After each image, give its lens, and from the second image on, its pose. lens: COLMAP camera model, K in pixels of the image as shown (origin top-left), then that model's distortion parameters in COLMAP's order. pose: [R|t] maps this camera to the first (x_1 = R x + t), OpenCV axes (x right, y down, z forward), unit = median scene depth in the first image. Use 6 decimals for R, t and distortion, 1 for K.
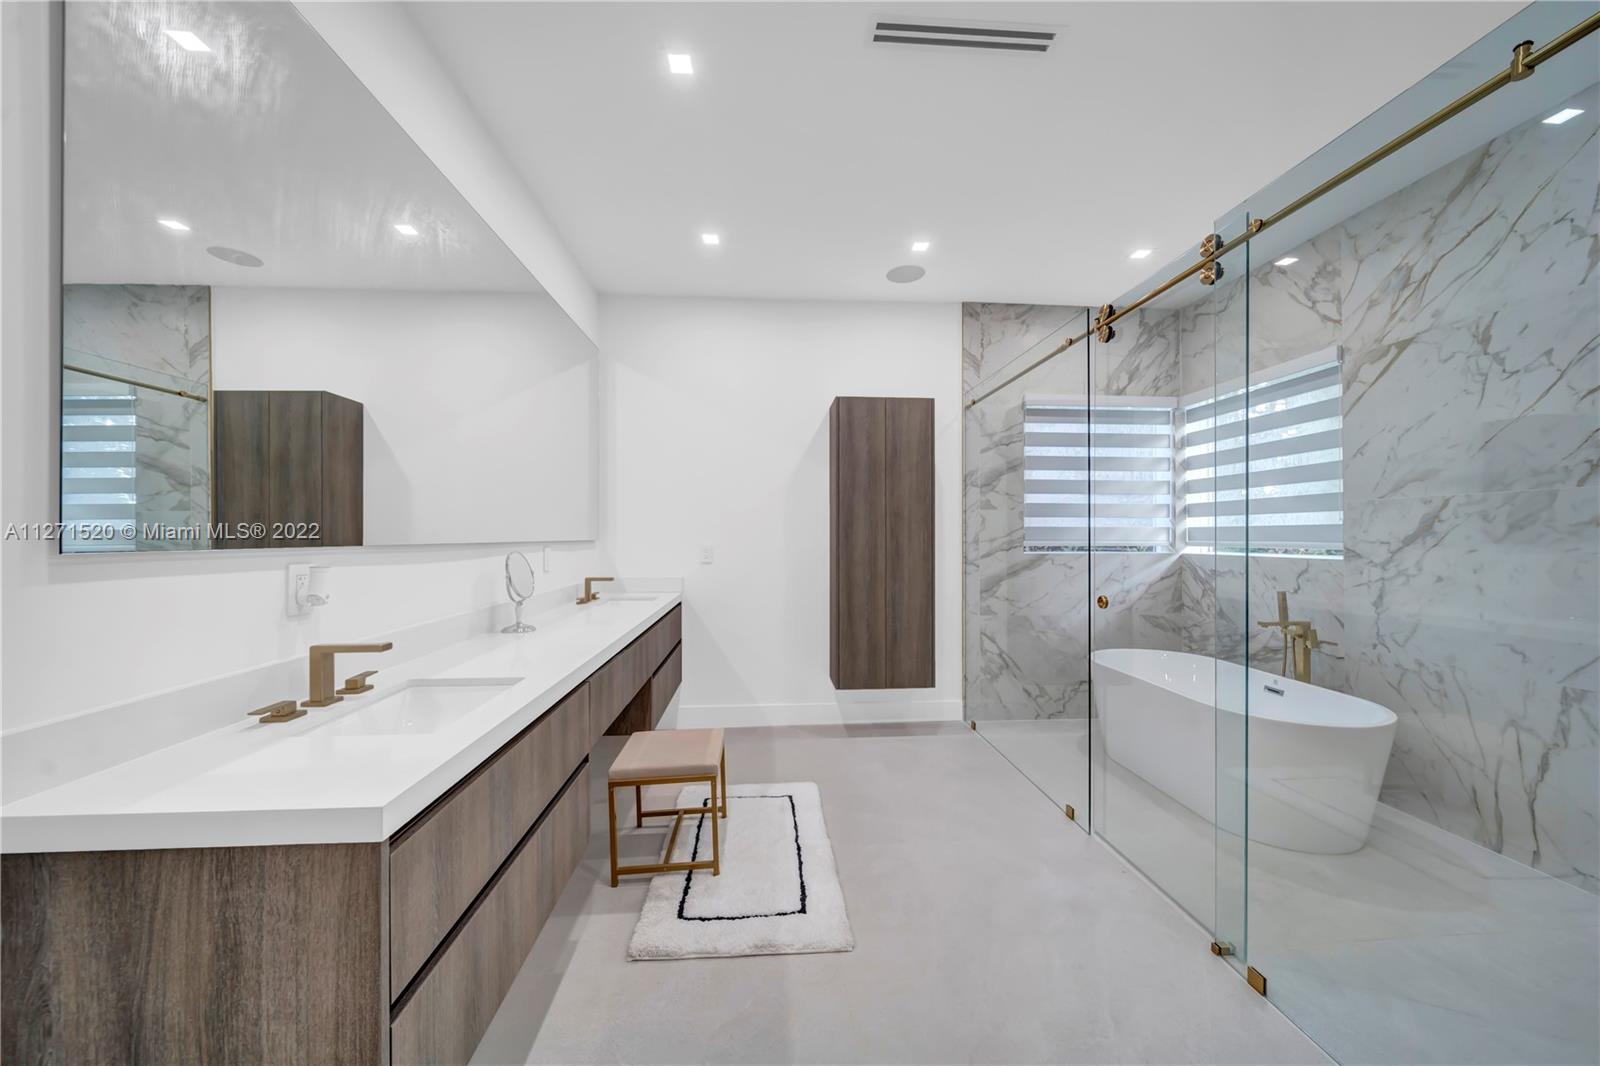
lens RADIAL K [[571.6, 0, 800.0], [0, 571.6, 535.6], [0, 0, 1]] dist [0.000233, -0.000583]
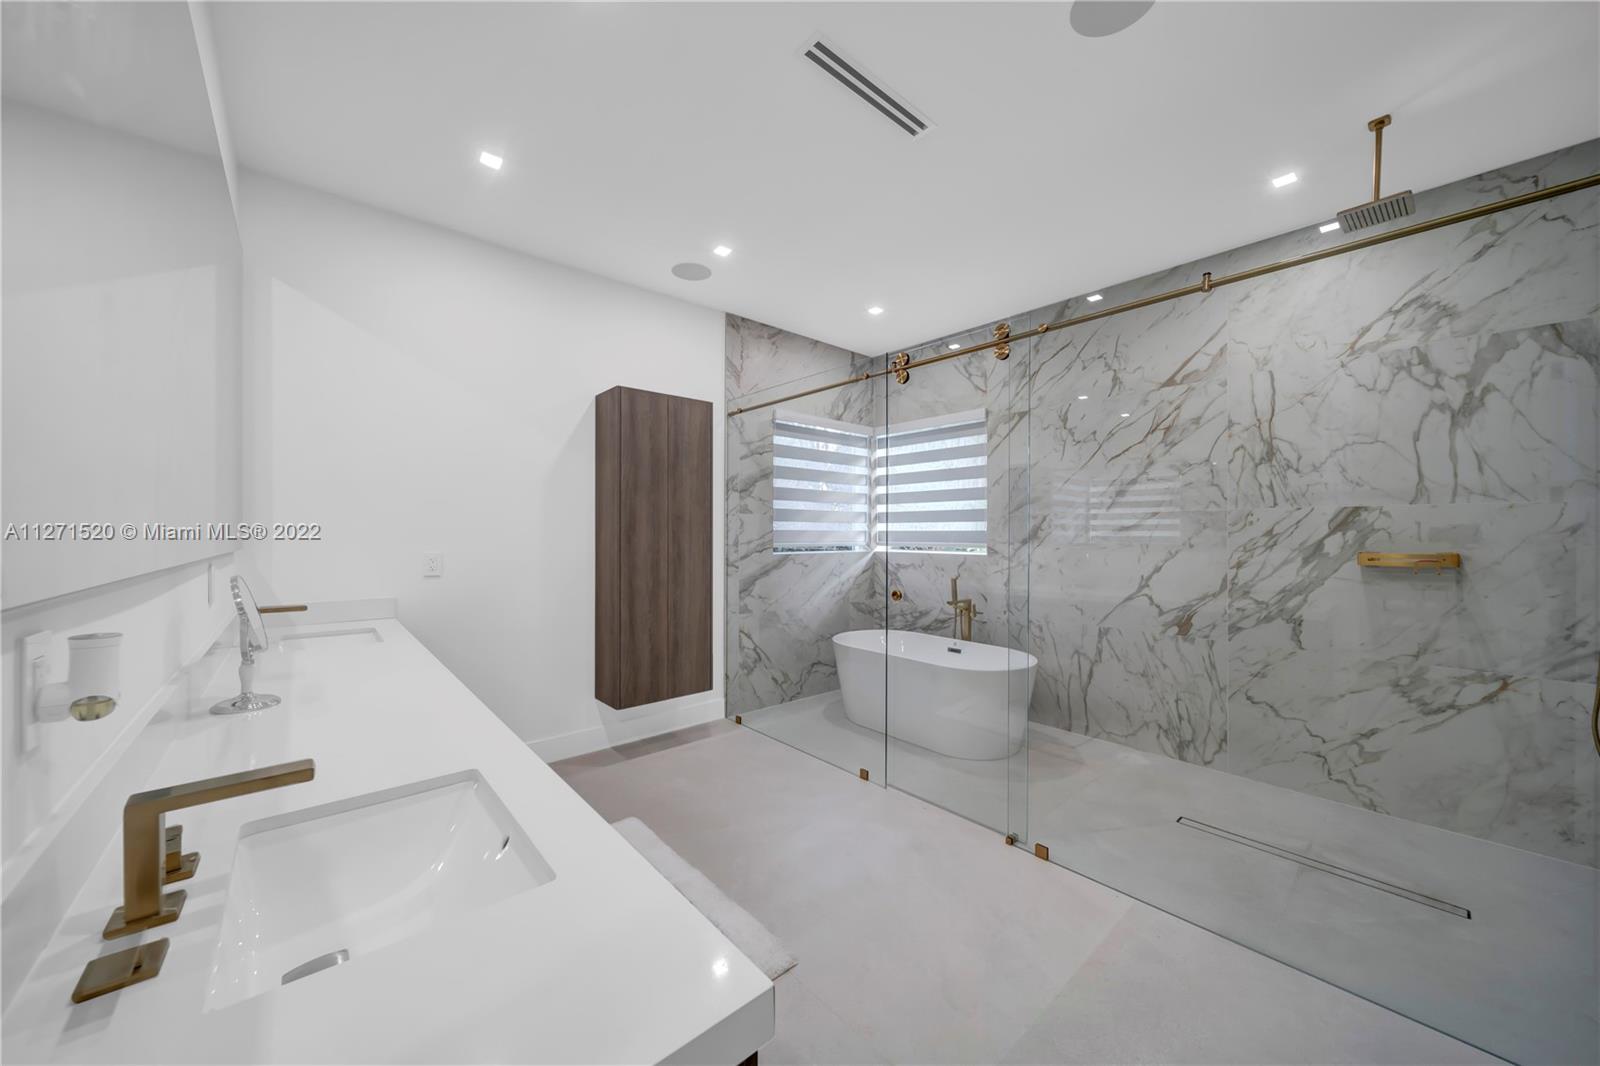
lens RADIAL K [[571.6, 0, 808.0], [0, 571.6, 535.3], [0, 0, 1]] dist [0.000233, -0.000583]
pose [[0.790355, -0.001619, 0.612647, -0.249208], [-0.001867, 0.999985, 0.005051, -0.012256], [-0.612646, -0.005136, 0.790341, 0.101255]]
